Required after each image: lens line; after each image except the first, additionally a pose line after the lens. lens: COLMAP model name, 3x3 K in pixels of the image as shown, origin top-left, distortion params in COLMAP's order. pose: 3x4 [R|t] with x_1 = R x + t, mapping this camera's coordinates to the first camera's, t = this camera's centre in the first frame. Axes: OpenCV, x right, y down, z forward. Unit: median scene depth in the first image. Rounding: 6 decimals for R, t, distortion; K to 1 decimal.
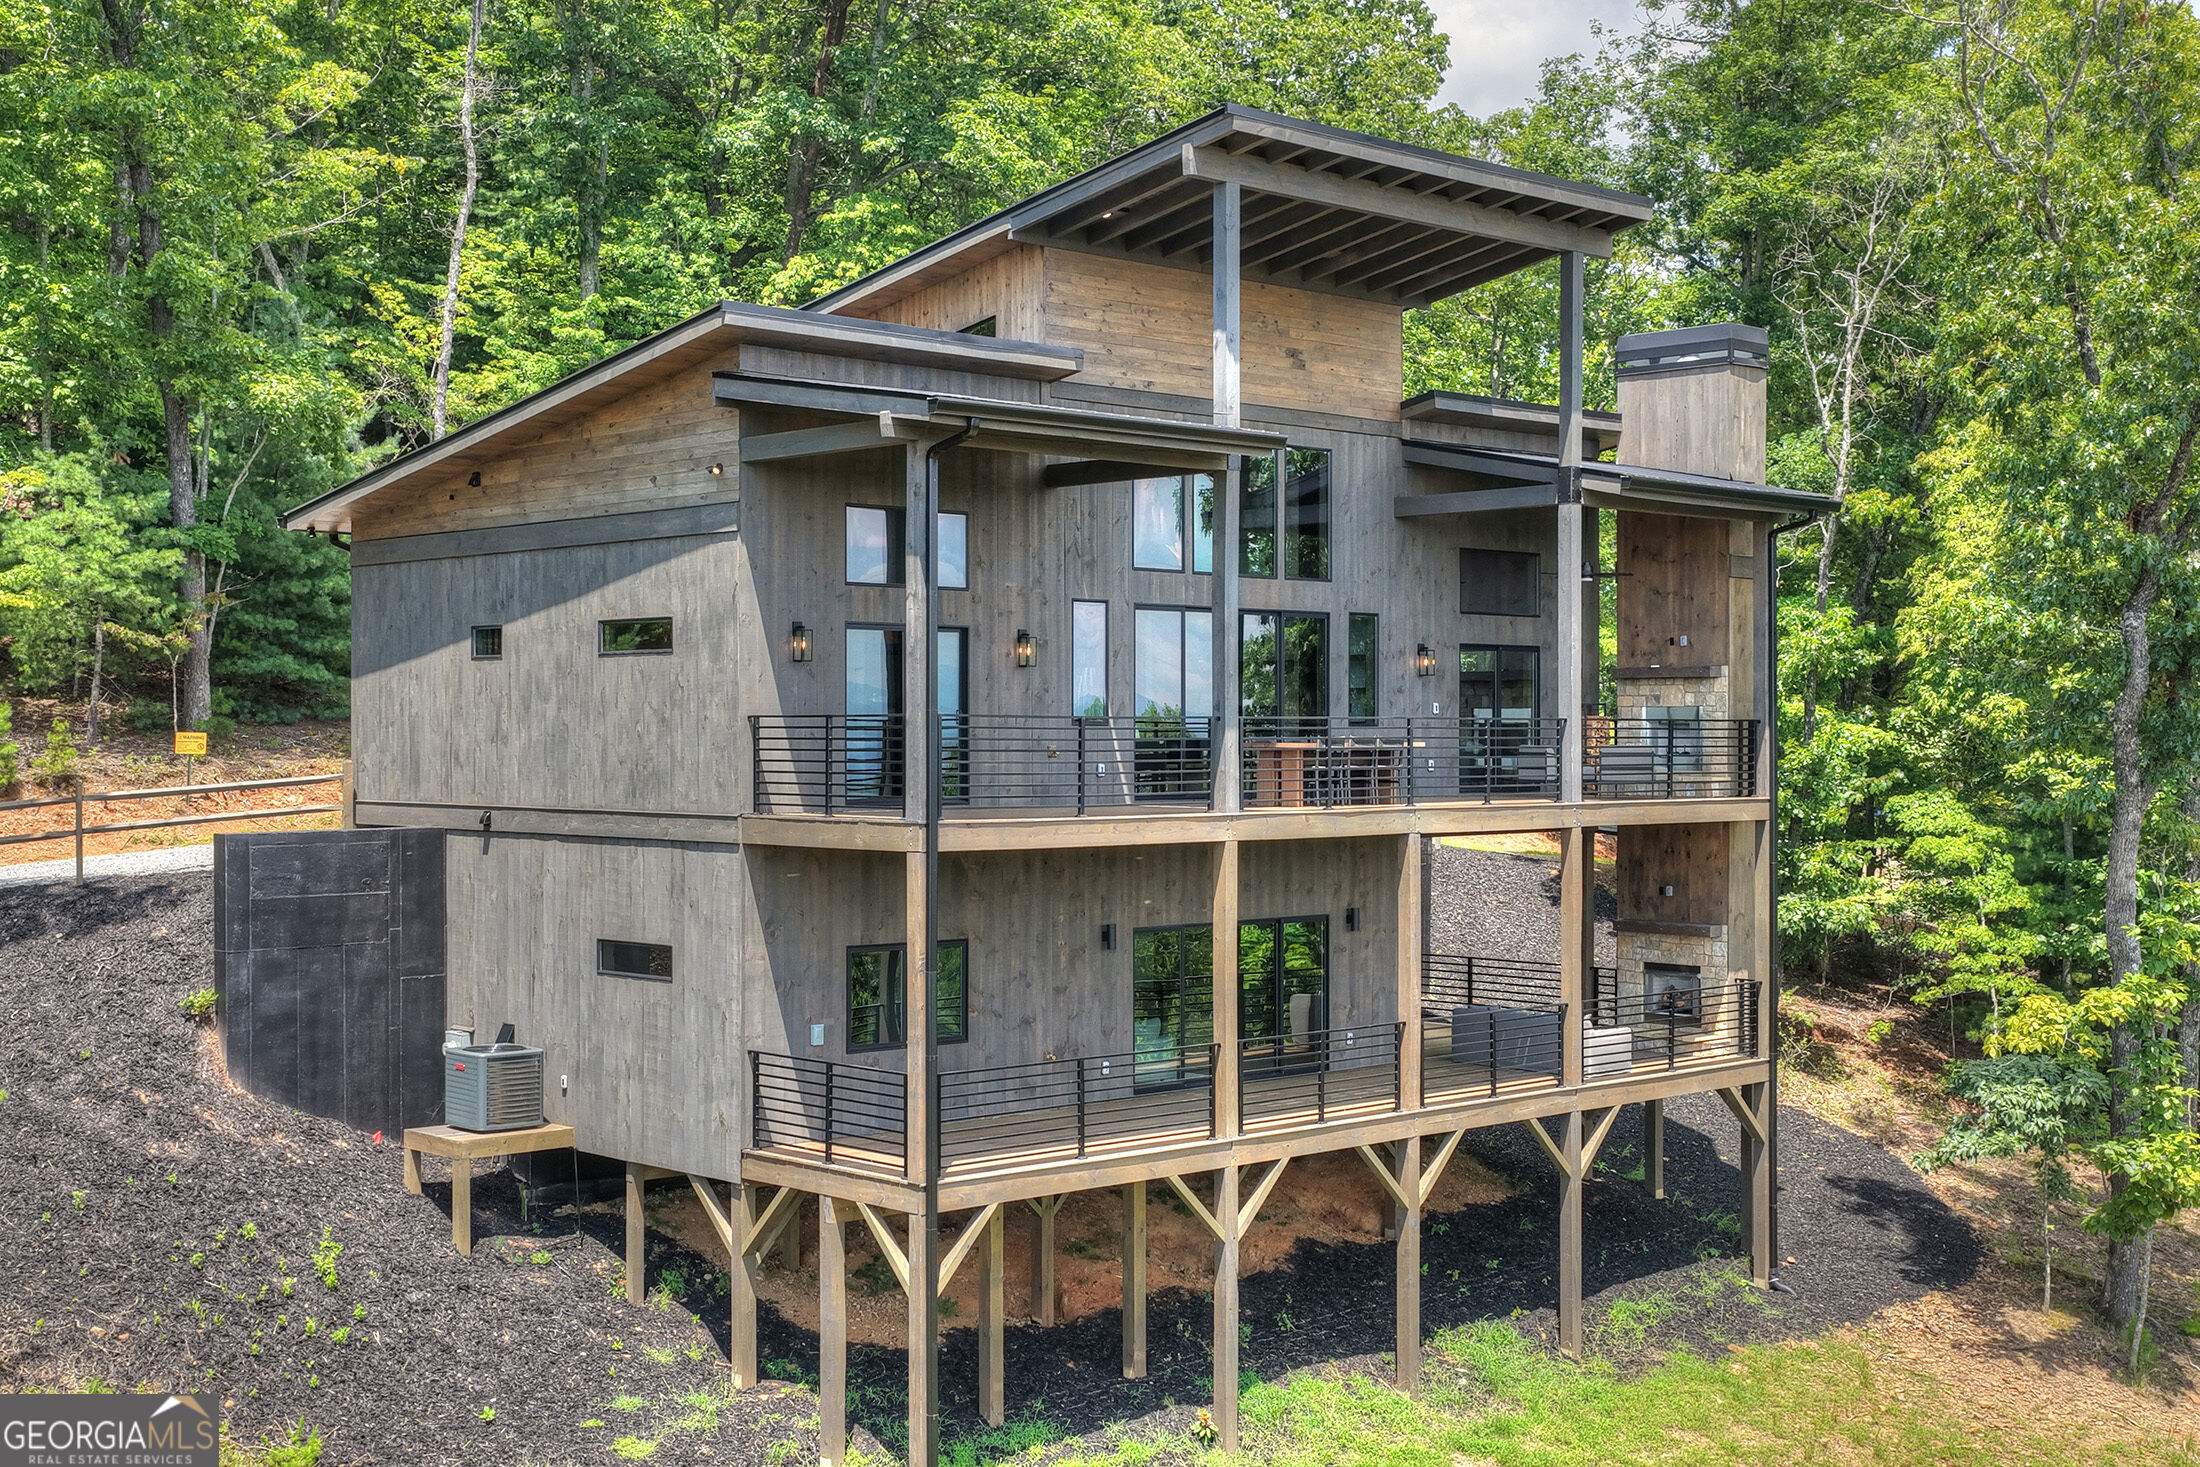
lens RADIAL K [[2676.0, 0, 1093.8], [0, 2676.0, 746.9], [0, 0, 1]] dist [-0.003904, 0.000264]
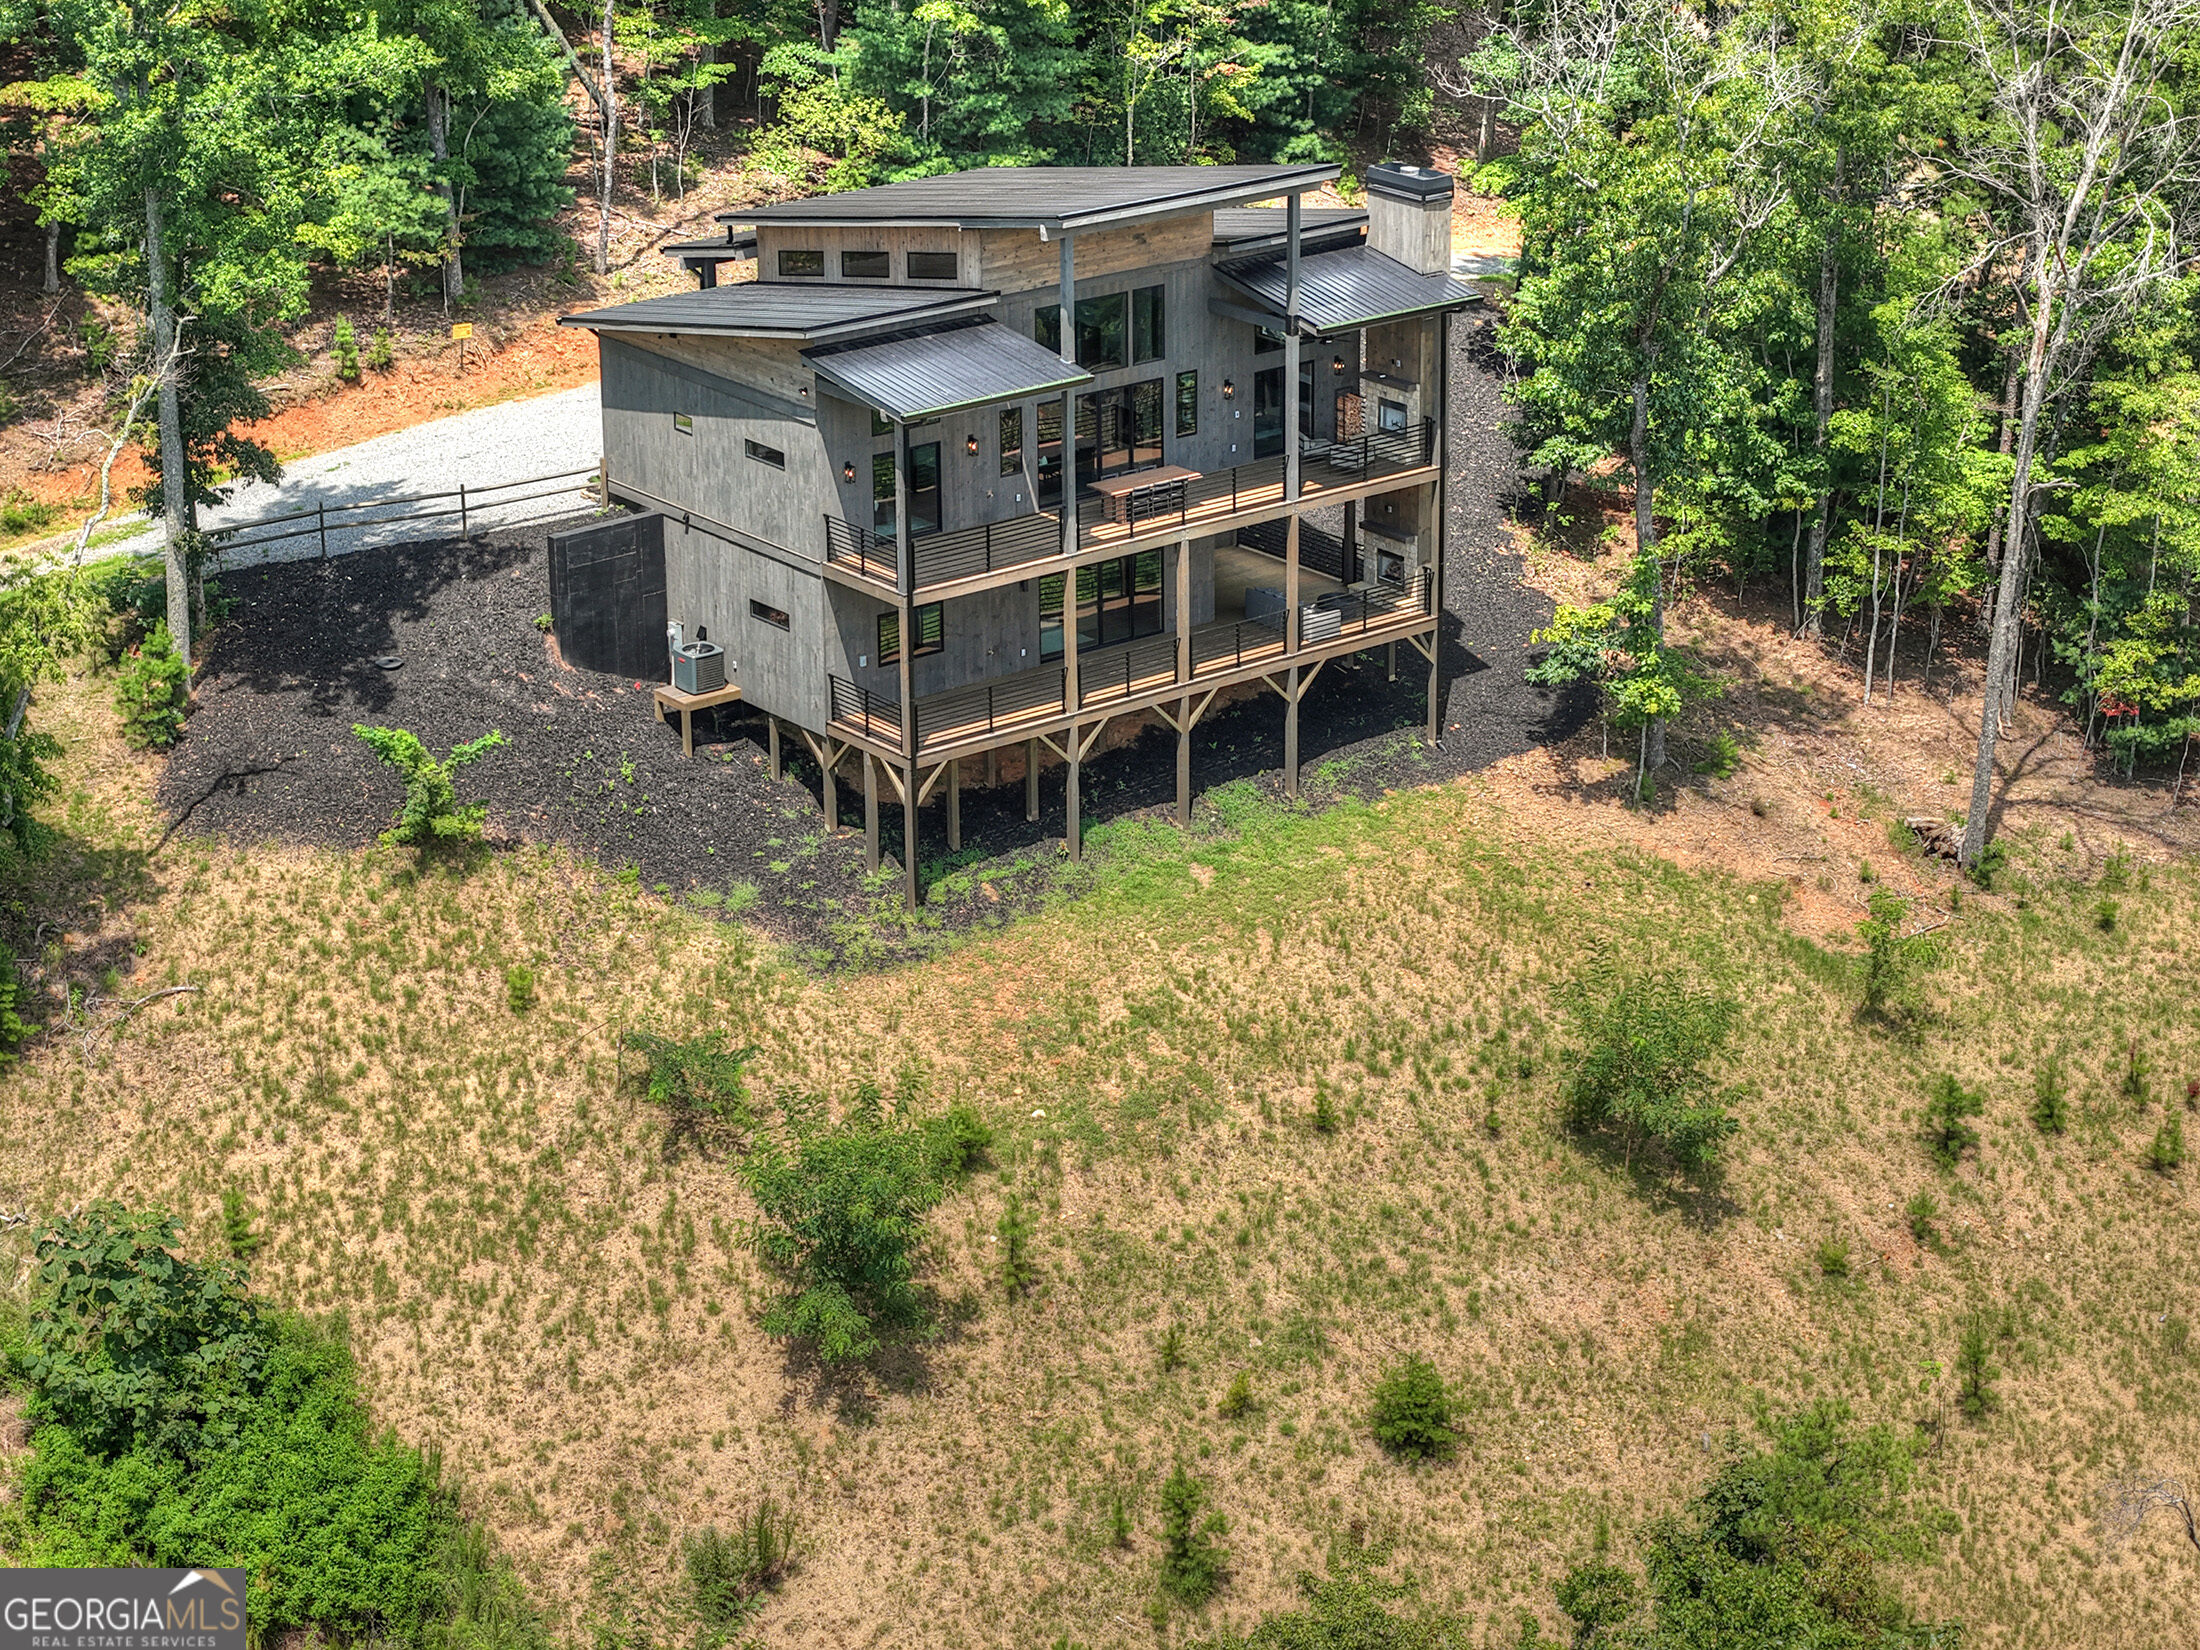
lens RADIAL K [[4475.4, 0, 1100.4], [0, 4475.4, 825.4], [0, 0, 1]] dist [-0.216162, -0.112945]
pose [[0.996384, 0.023257, -0.081723, 0.312885], [0.006840, 0.936732, 0.349980, -0.849584], [0.084692, -0.349273, 0.933186, -1.918161]]
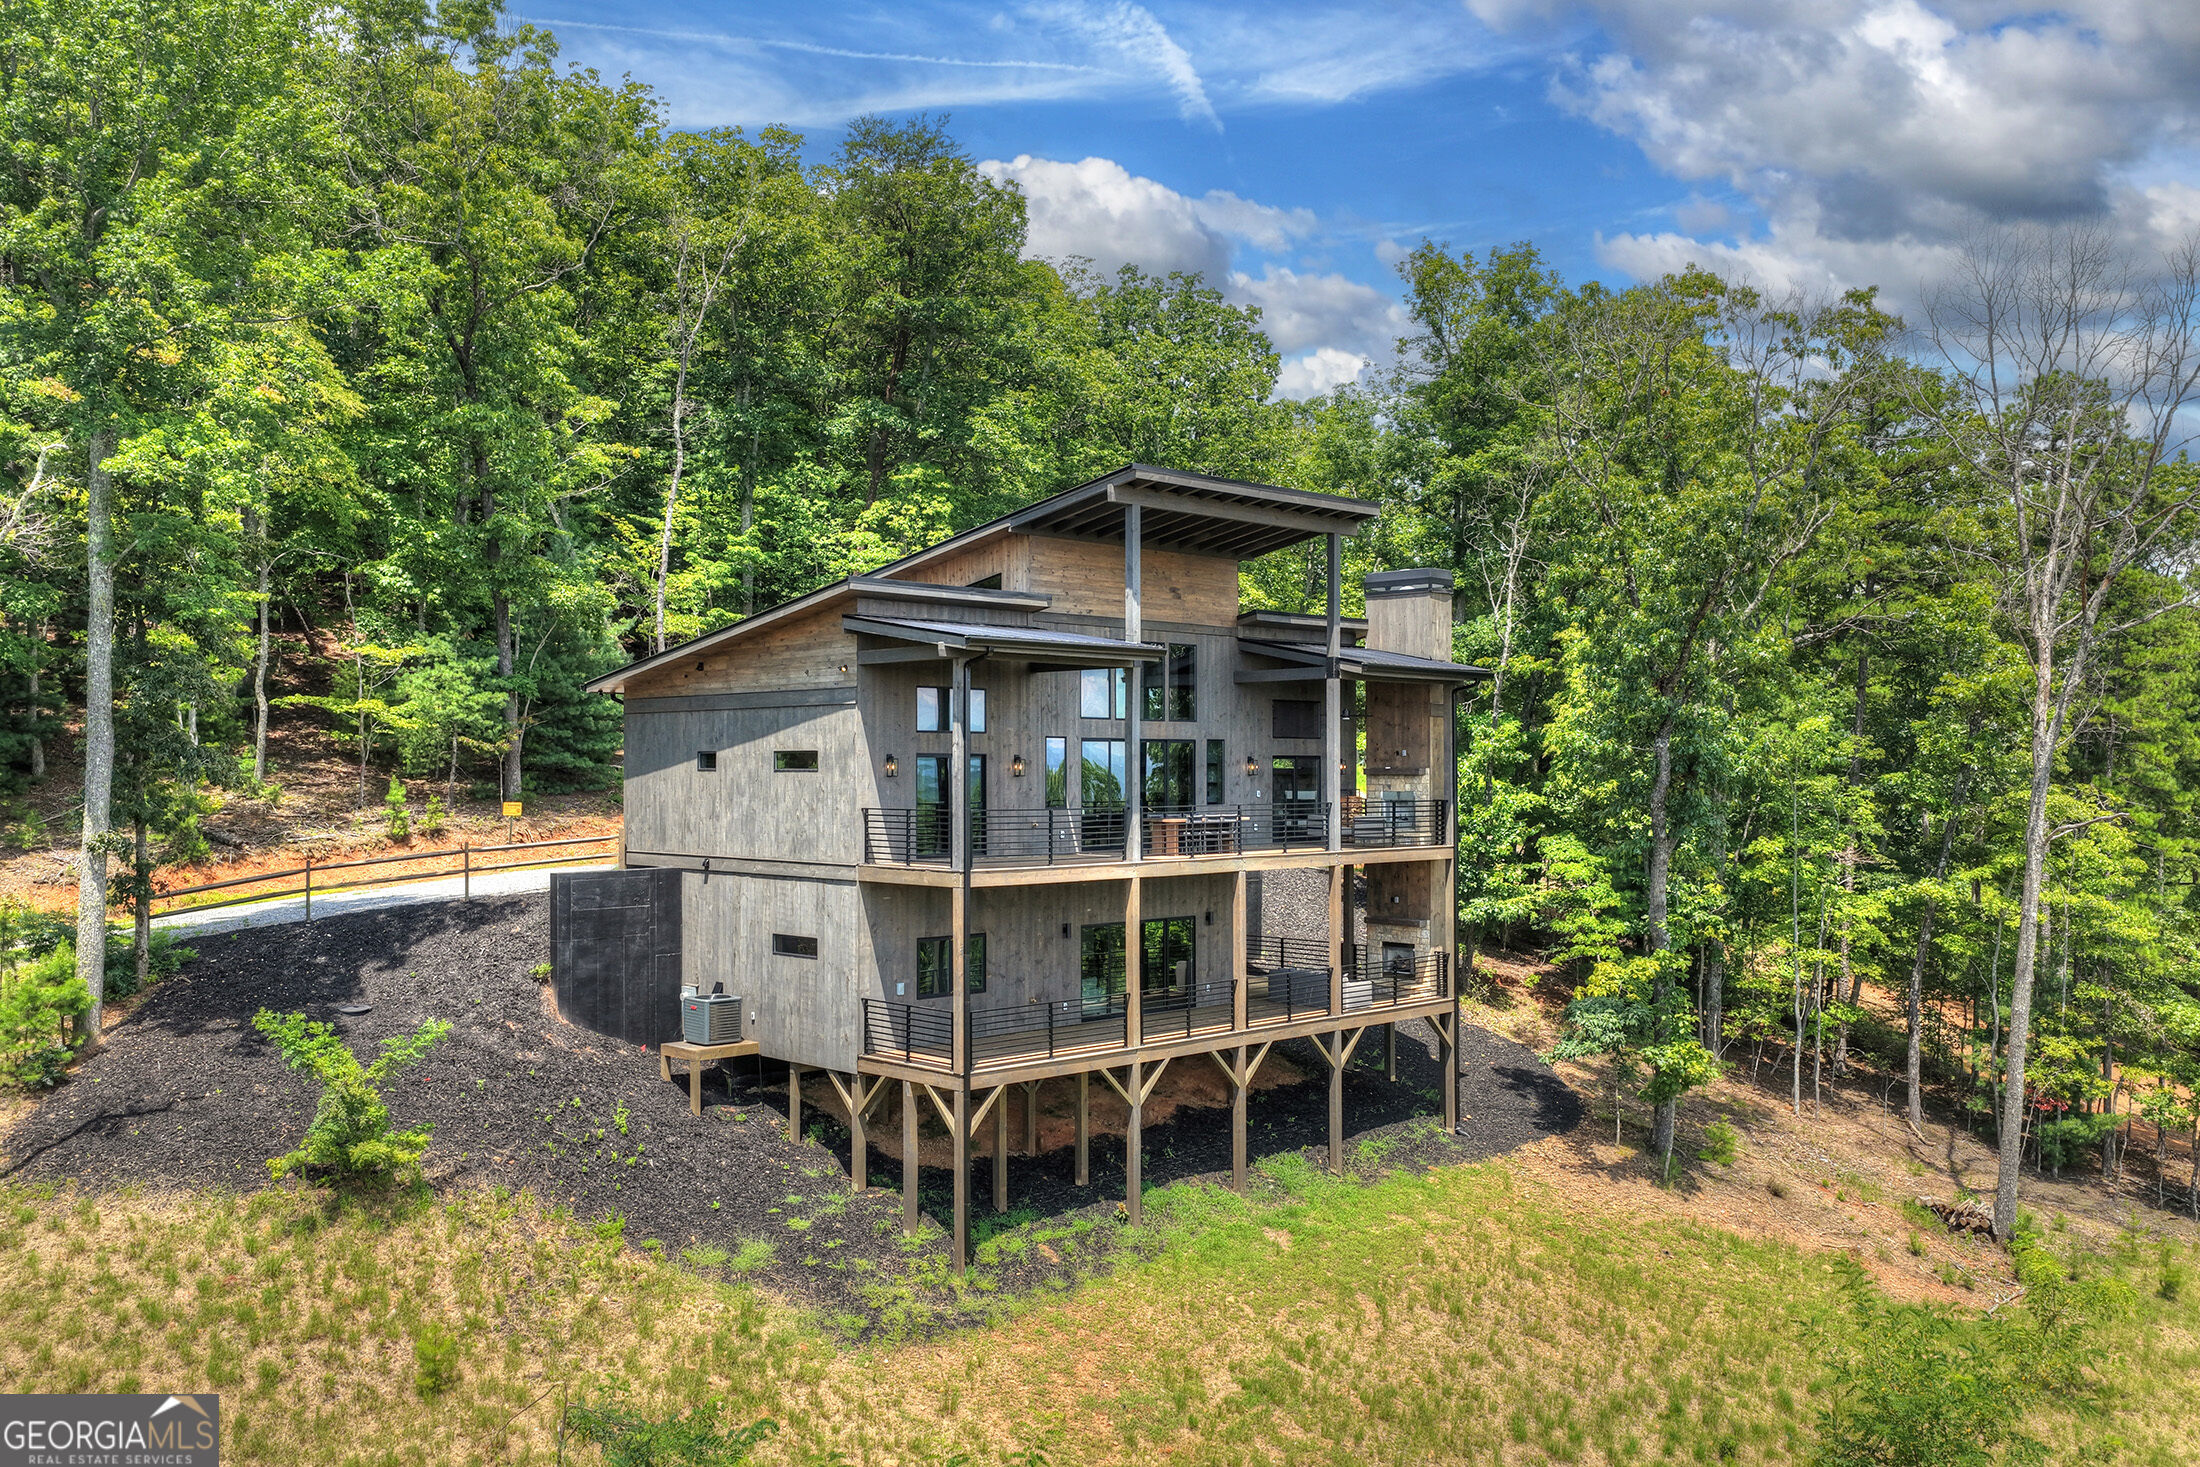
lens RADIAL K [[1808.4, 0, 1093.7], [0, 1808.4, 750.4], [0, 0, 1]] dist [-0.004615, 0.018396]
pose [[0.999840, -0.001119, 0.017838, 0.002204], [0.001395, 0.999879, -0.015475, -0.027707], [-0.017819, 0.015497, 0.999721, -0.173472]]
